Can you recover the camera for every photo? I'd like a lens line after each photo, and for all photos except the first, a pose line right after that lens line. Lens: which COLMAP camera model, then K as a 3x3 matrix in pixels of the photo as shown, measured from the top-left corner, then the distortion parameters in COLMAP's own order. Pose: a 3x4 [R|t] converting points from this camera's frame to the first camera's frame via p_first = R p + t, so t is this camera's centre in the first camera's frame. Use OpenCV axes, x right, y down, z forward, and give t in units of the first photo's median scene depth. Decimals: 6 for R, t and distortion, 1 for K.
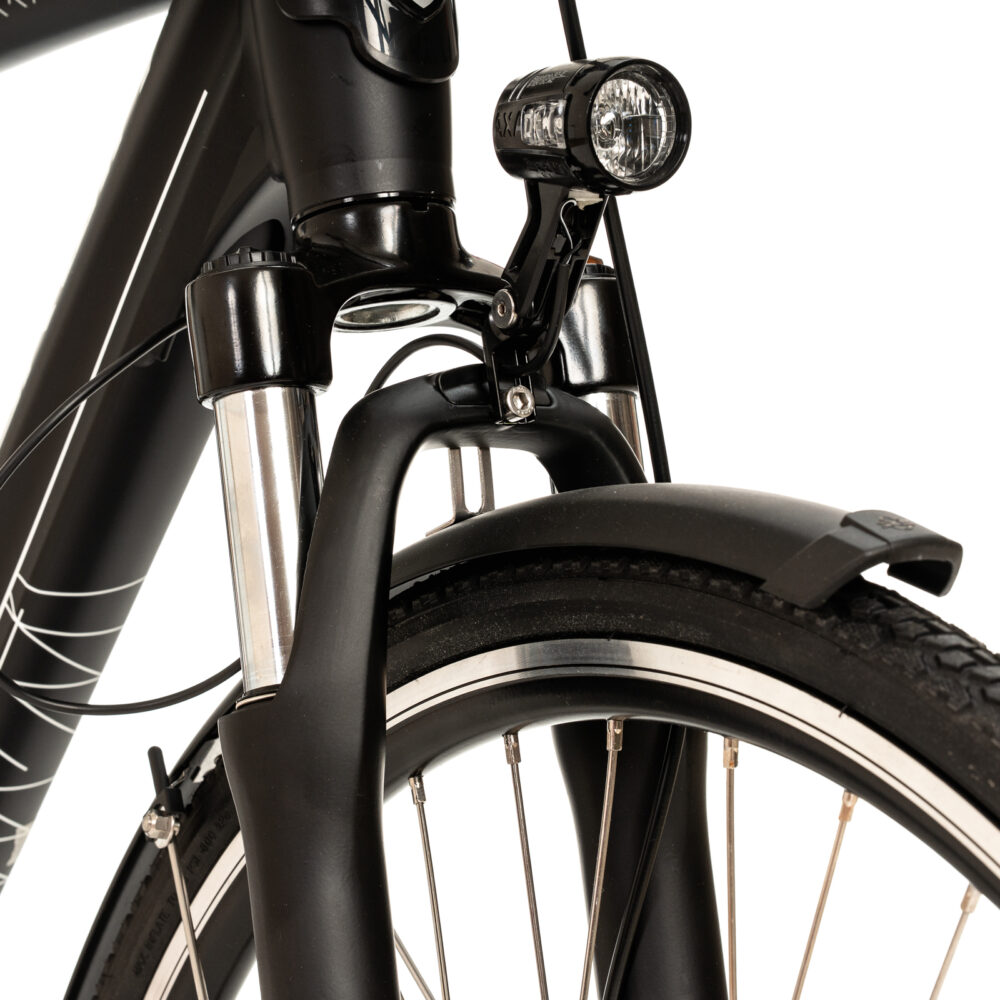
lens RADIAL K [[3620.0, 0, 500.0], [0, 3620.0, 500.0], [0, 0, 1]] dist [0.045291, 6.169433]
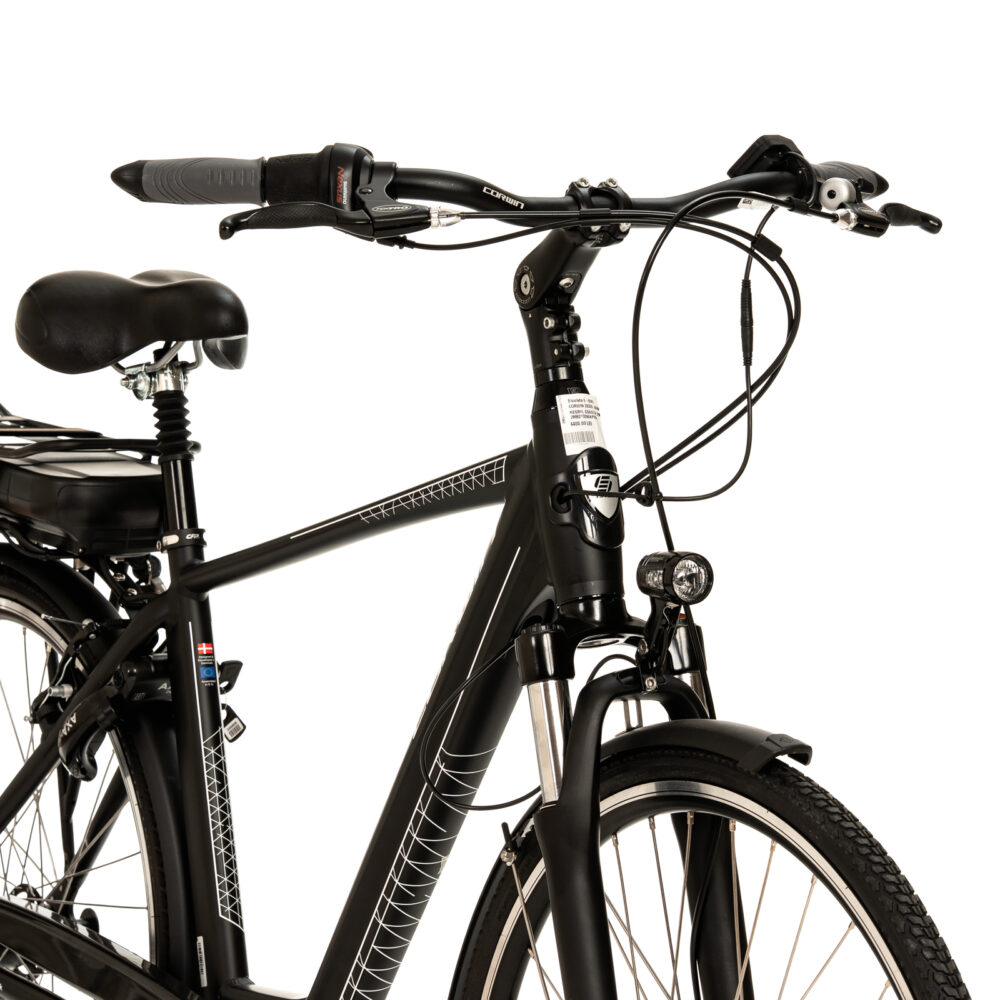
lens RADIAL K [[3620.0, 0, 500.0], [0, 3620.0, 500.0], [0, 0, 1]] dist [0.045291, 6.169433]
pose [[0.996901, -0.027181, -0.073827, 0.088049], [0.026982, 0.999629, -0.003700, -0.144670], [0.073901, 0.001697, 0.997264, -1.465130]]
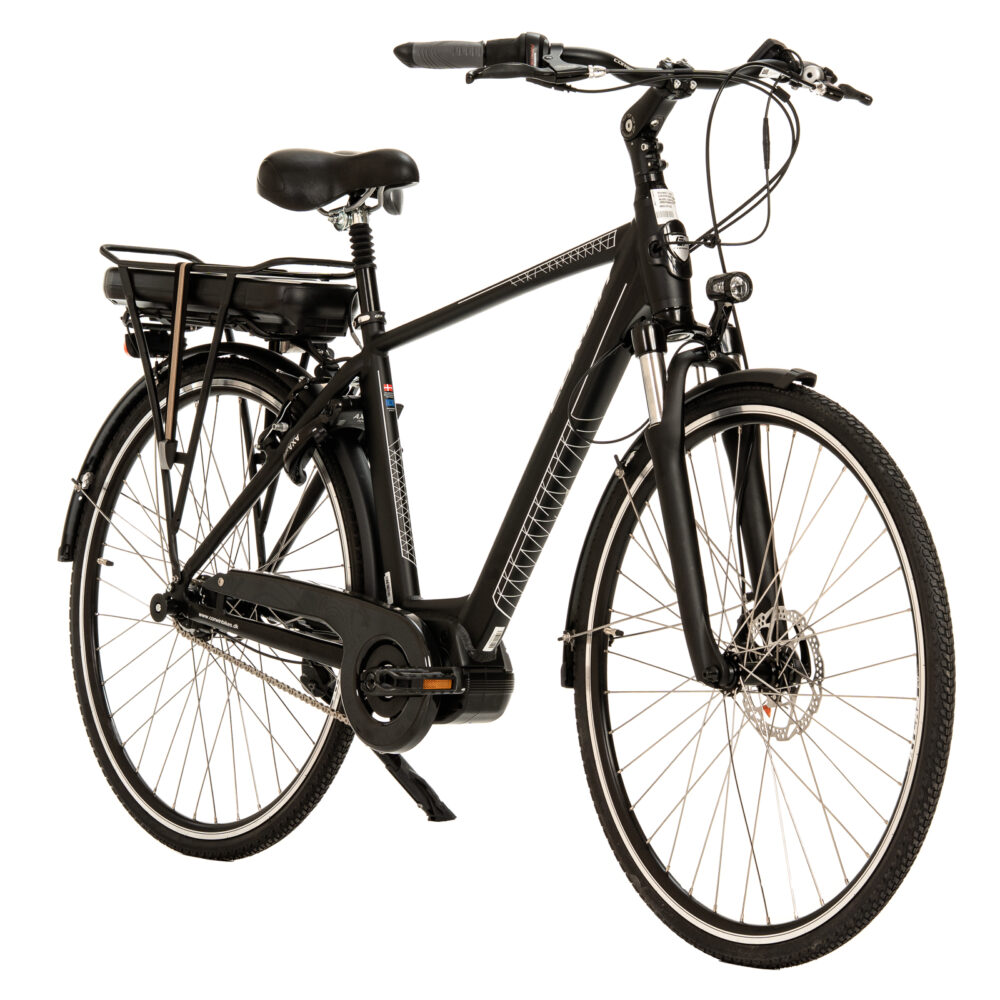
lens RADIAL K [[3966.0, 0, 500.0], [0, 3966.0, 500.0], [0, 0, 1]] dist [-0.068545, 6.471692]
pose [[0.999456, -0.031153, 0.010834, -0.291021], [0.031714, 0.997919, -0.056142, 0.383505], [-0.009063, 0.056455, 0.998364, -3.498647]]
